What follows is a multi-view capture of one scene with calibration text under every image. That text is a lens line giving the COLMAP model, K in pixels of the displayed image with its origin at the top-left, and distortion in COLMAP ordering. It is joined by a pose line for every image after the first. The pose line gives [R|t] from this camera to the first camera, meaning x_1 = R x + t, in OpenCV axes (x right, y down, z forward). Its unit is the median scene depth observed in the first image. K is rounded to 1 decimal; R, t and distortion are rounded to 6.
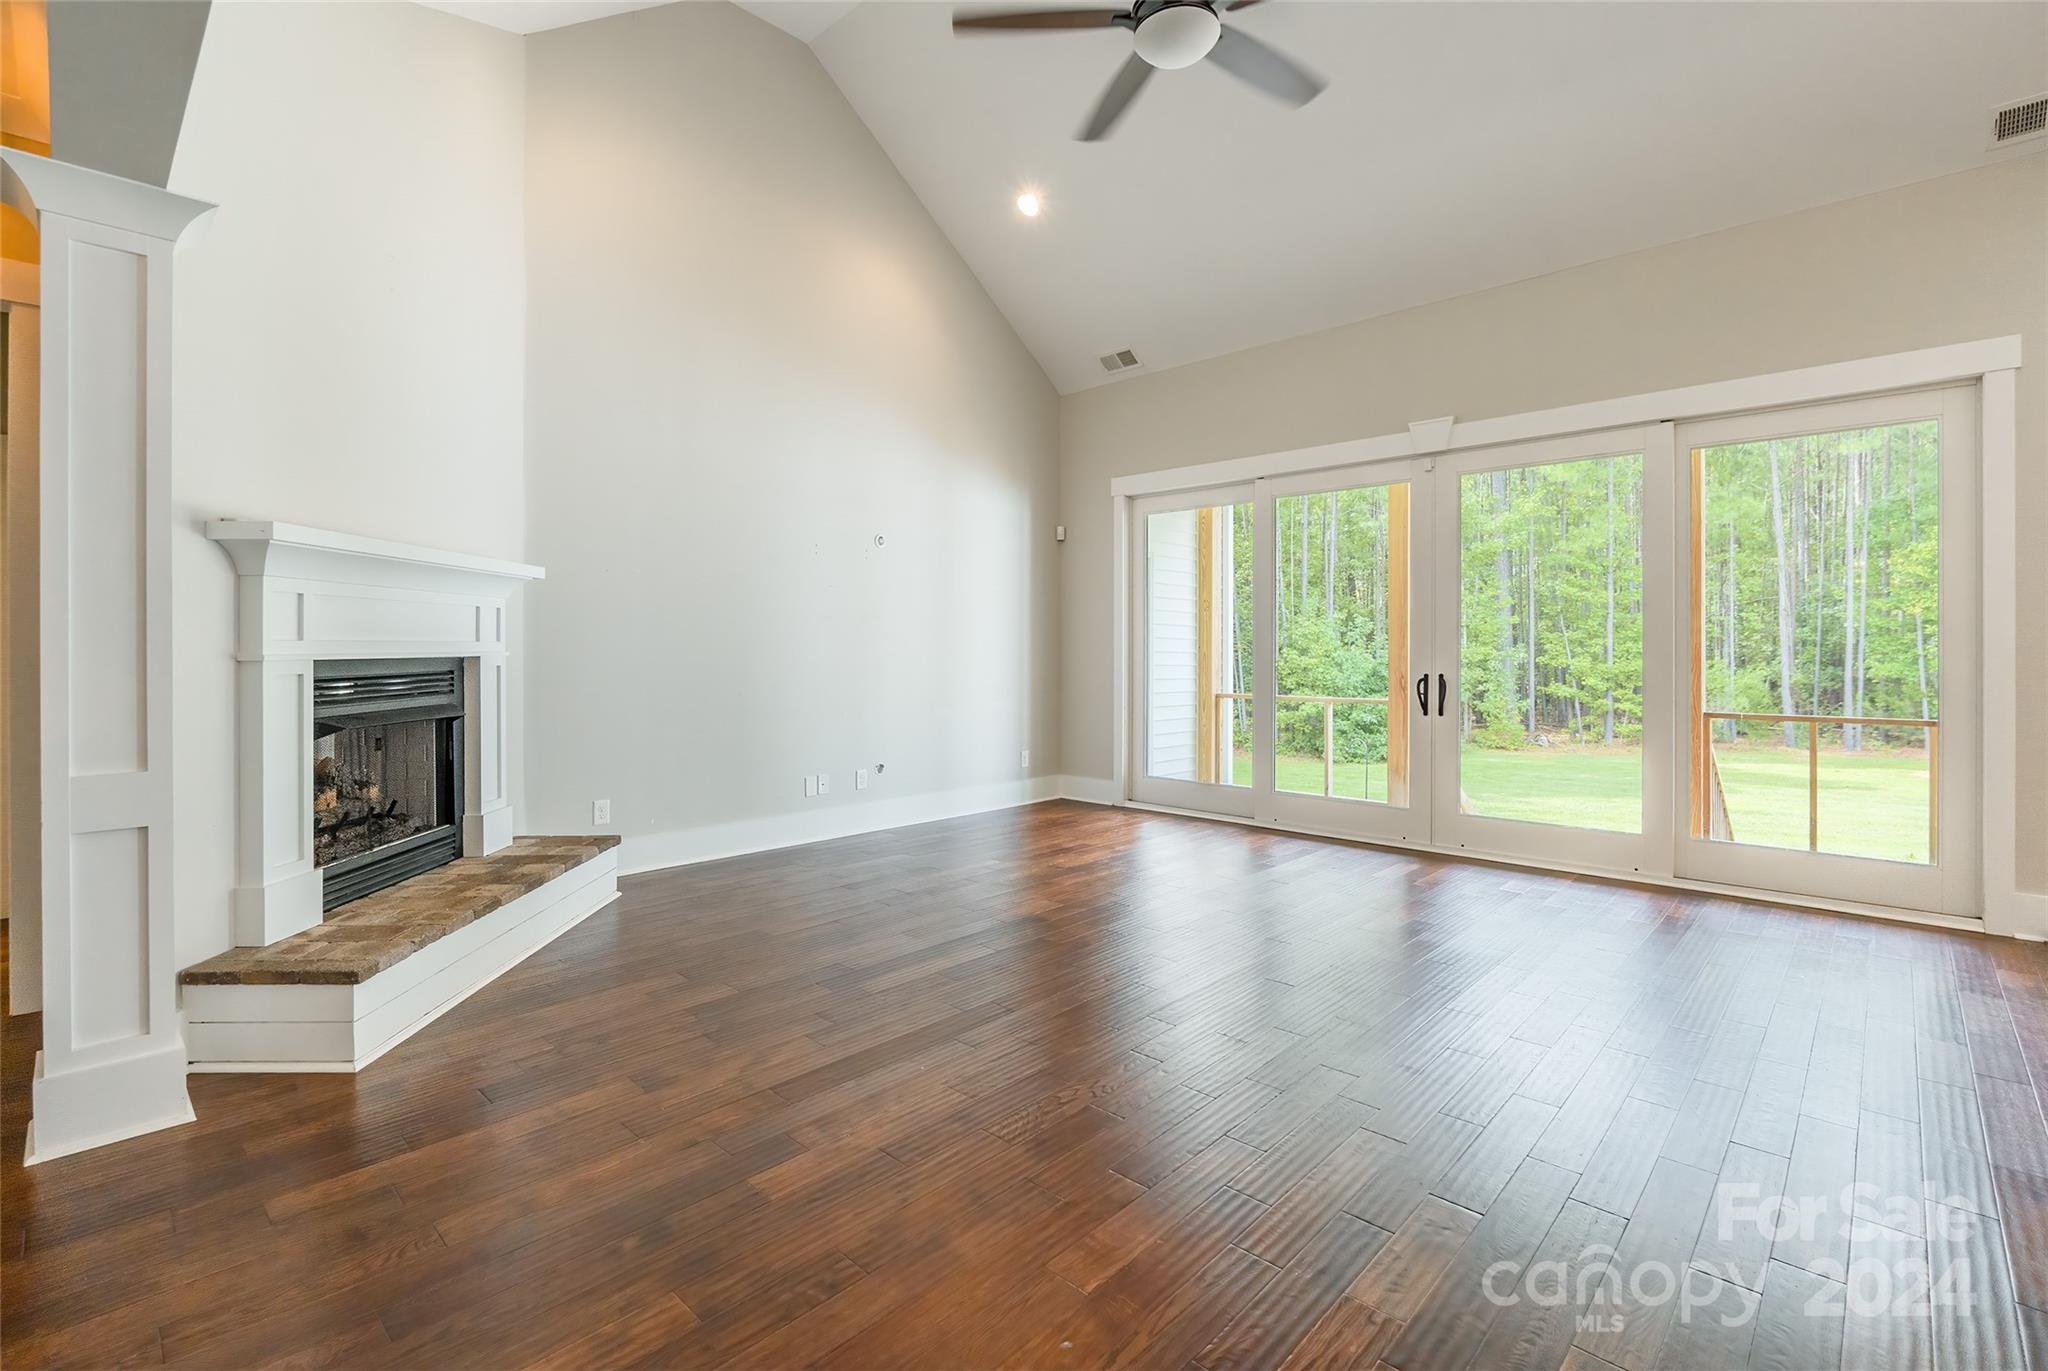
lens RADIAL K [[940.6, 0, 1005.7], [0, 940.6, 643.3], [0, 0, 1]] dist [-0.001686, 0.000654]
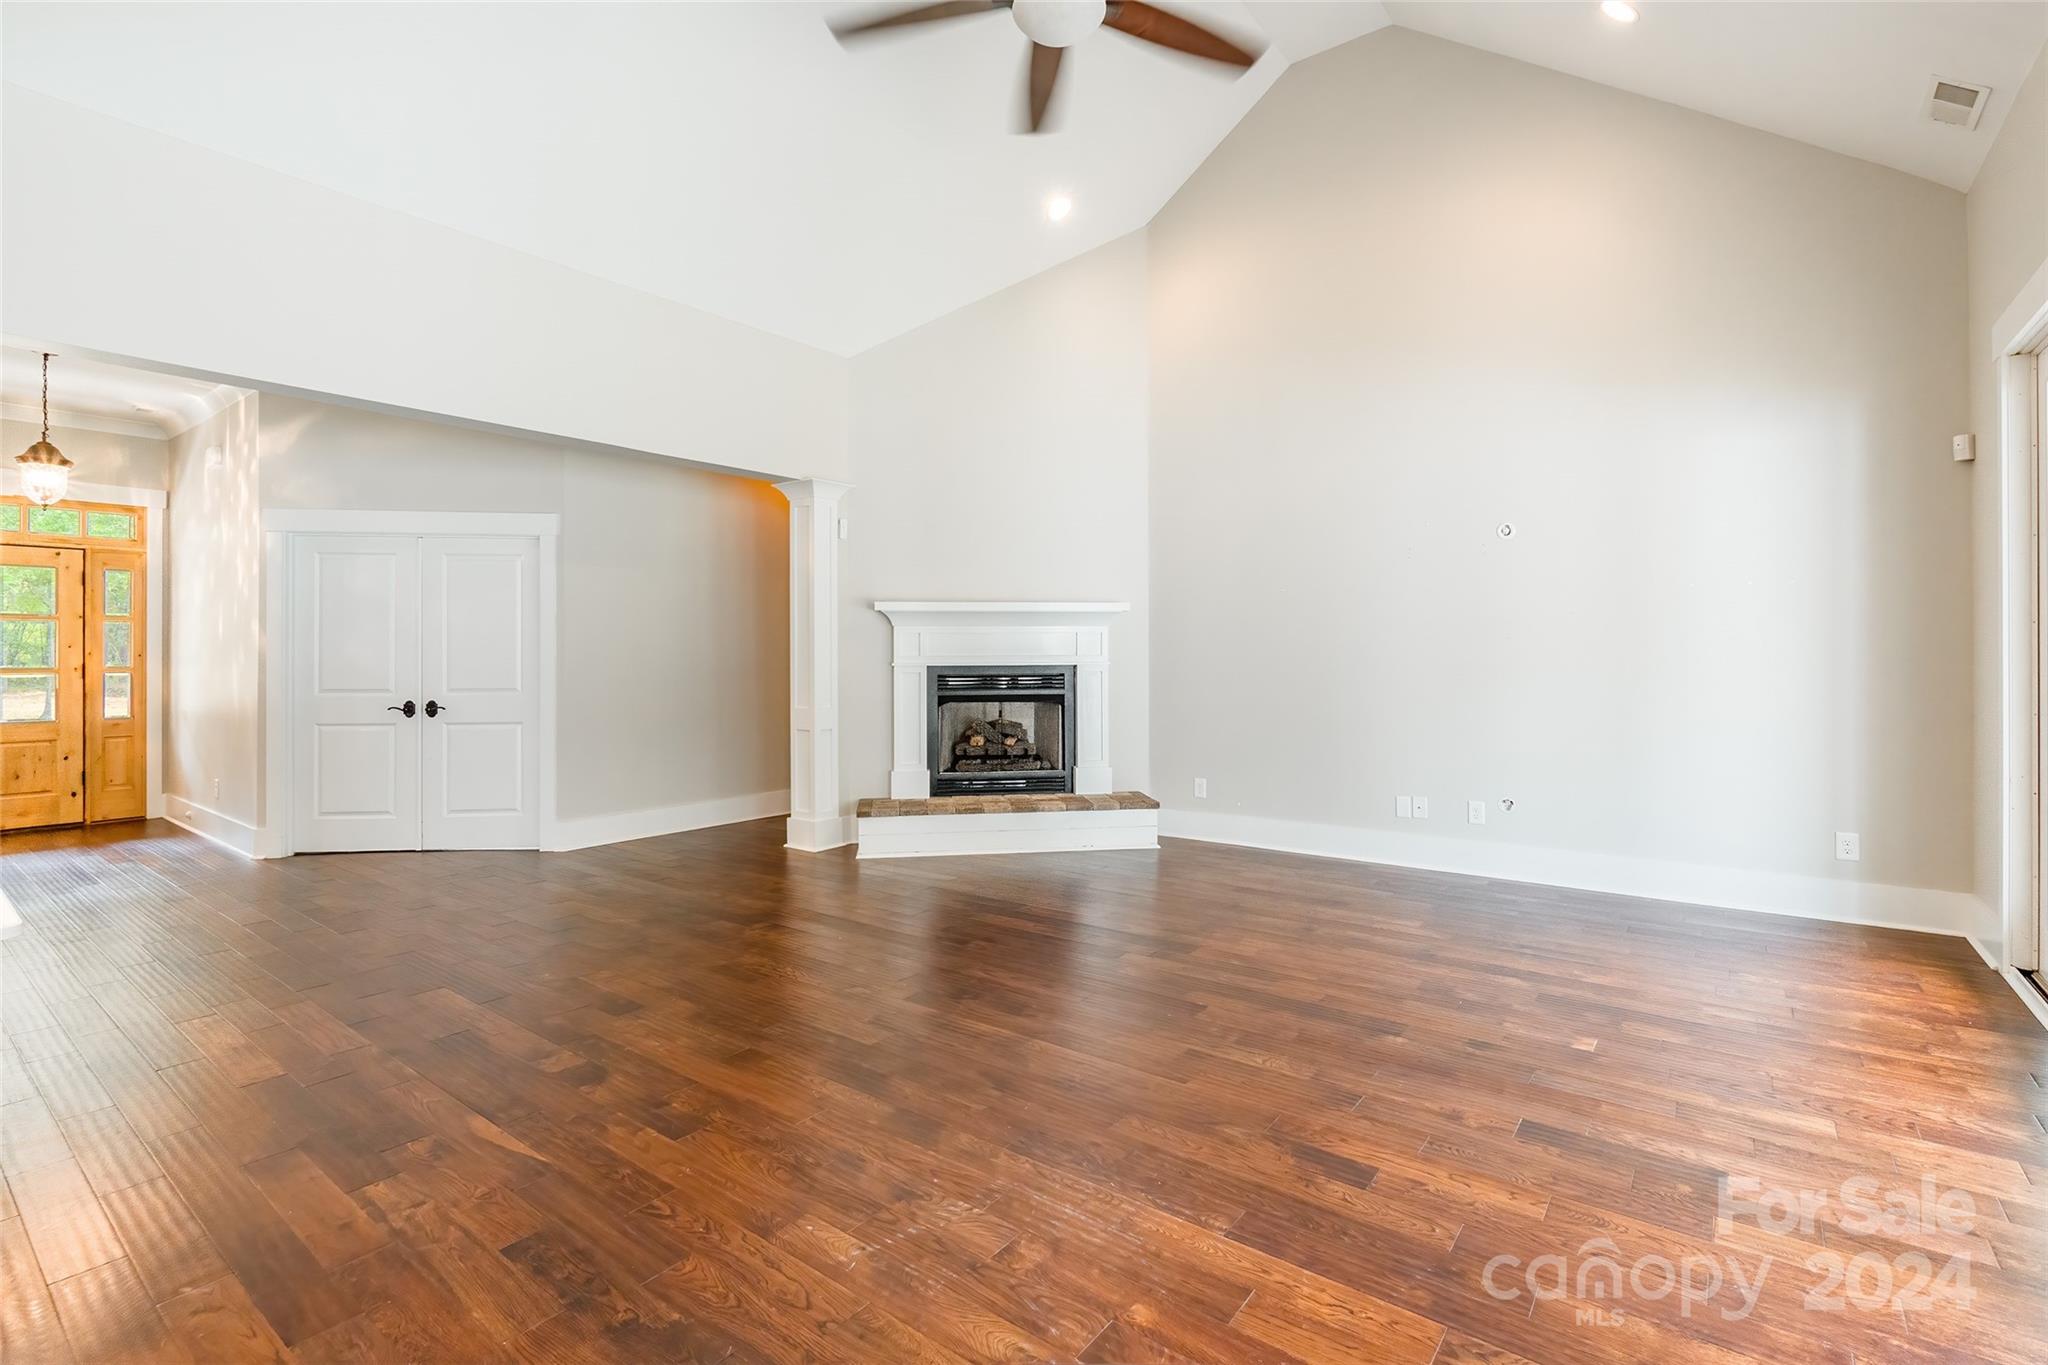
lens RADIAL K [[929.3, 0, 1019.5], [0, 929.3, 659.4], [0, 0, 1]] dist [-0.002969, -0.000175]
pose [[0.126681, 0.000032, -0.991944, 0.695012], [0.005924, 0.999982, 0.000788, 0.001766], [0.991926, -0.005976, 0.126679, 0.527322]]
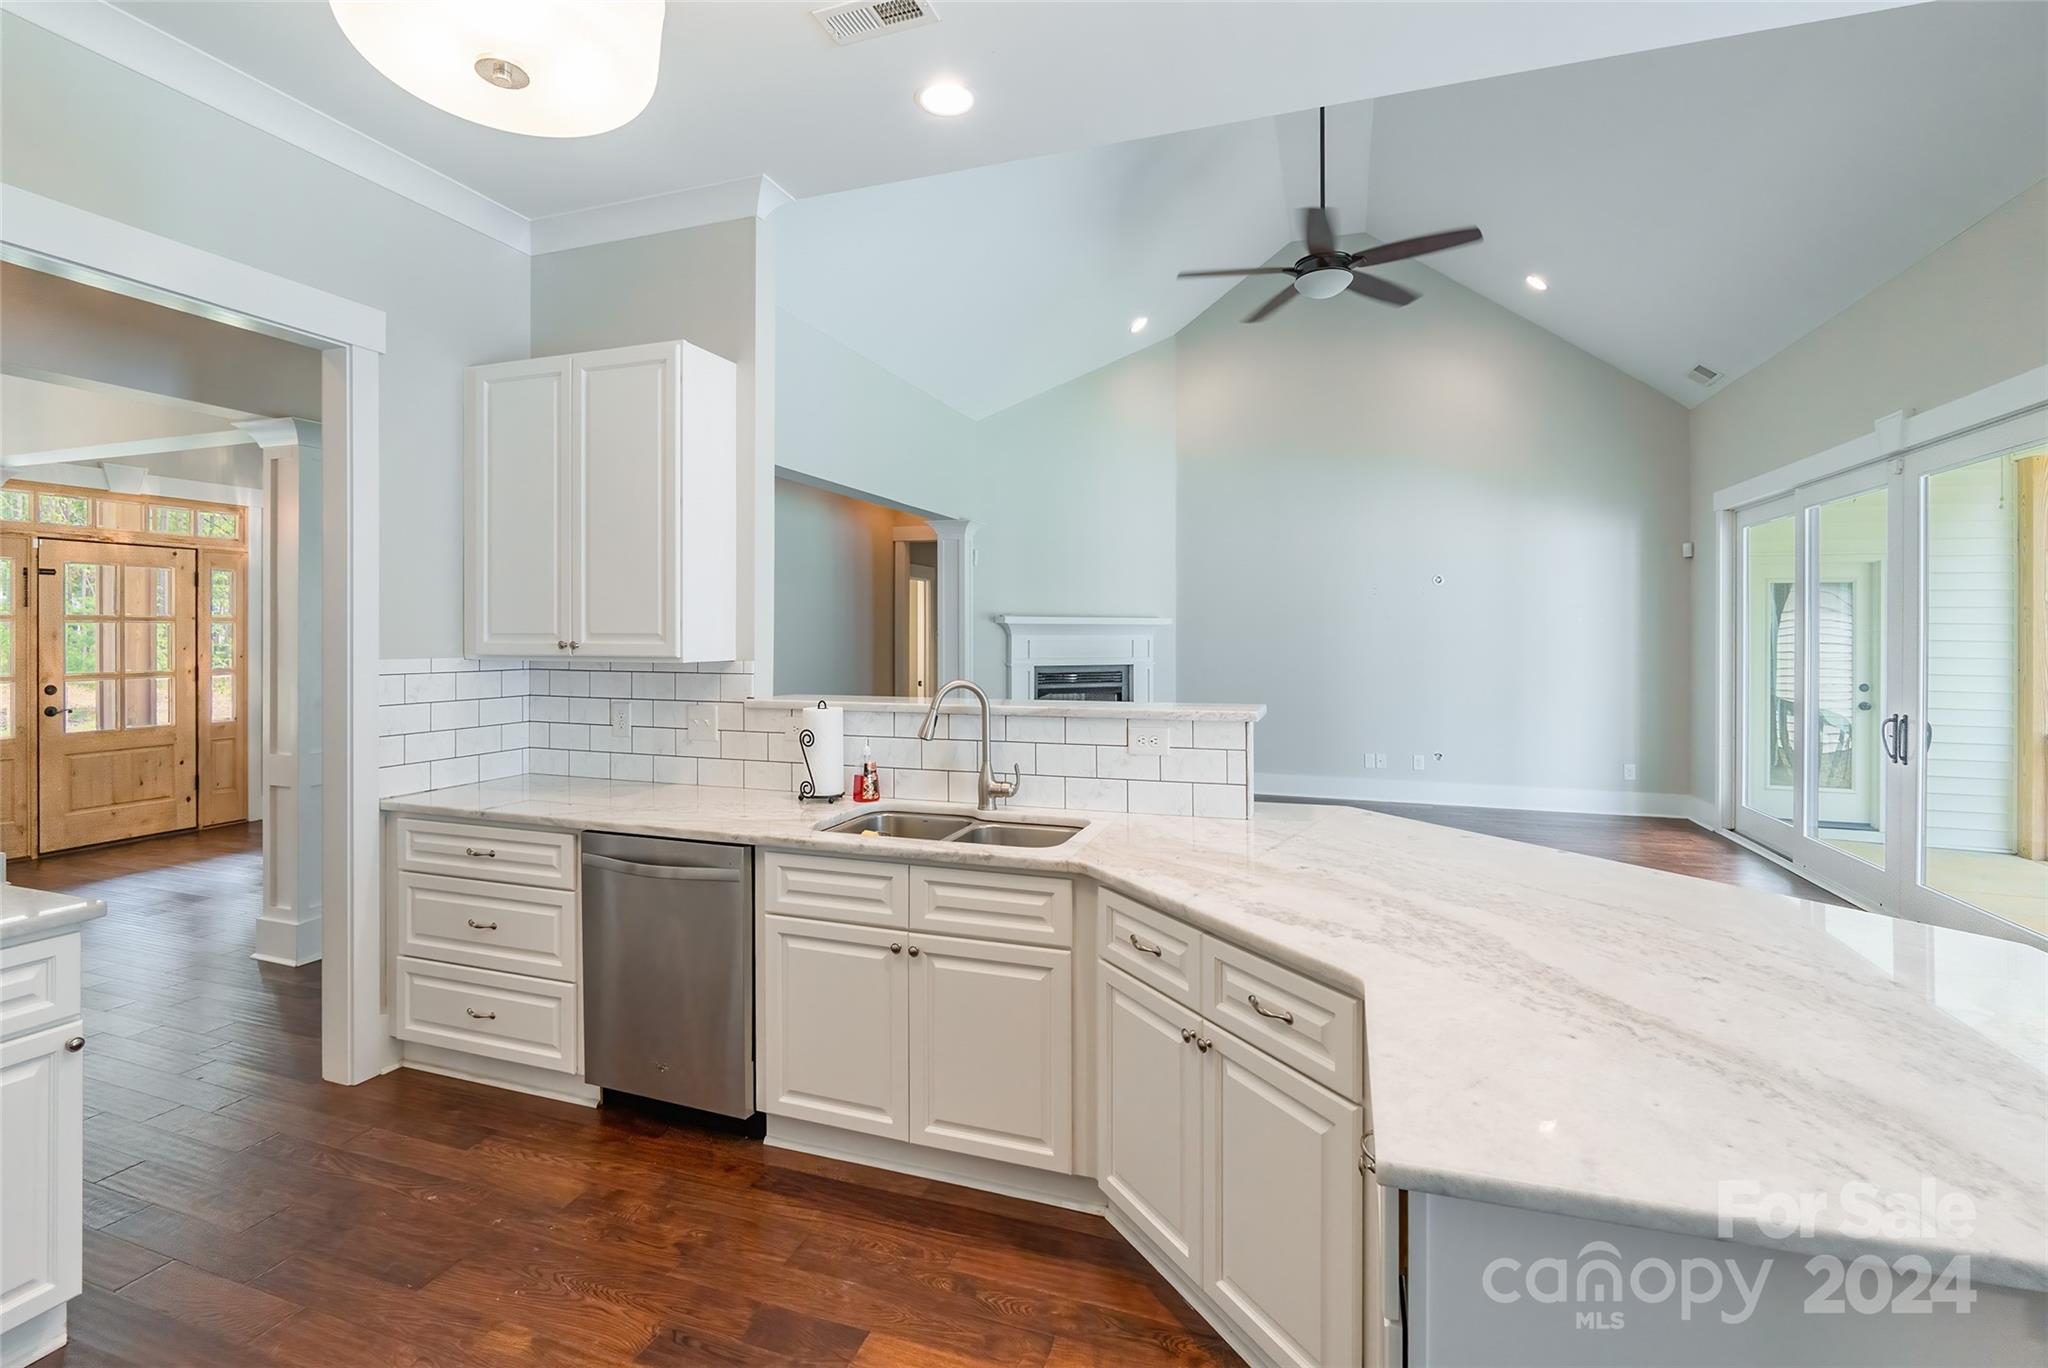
lens RADIAL K [[940.6, 0, 1005.7], [0, 940.6, 641.8], [0, 0, 1]] dist [-0.001686, 0.000654]
pose [[0.426462, 0.004254, -0.904495, 0.865479], [0.000142, 0.999989, 0.004770, -0.034185], [0.904505, -0.002163, 0.426457, -0.090198]]
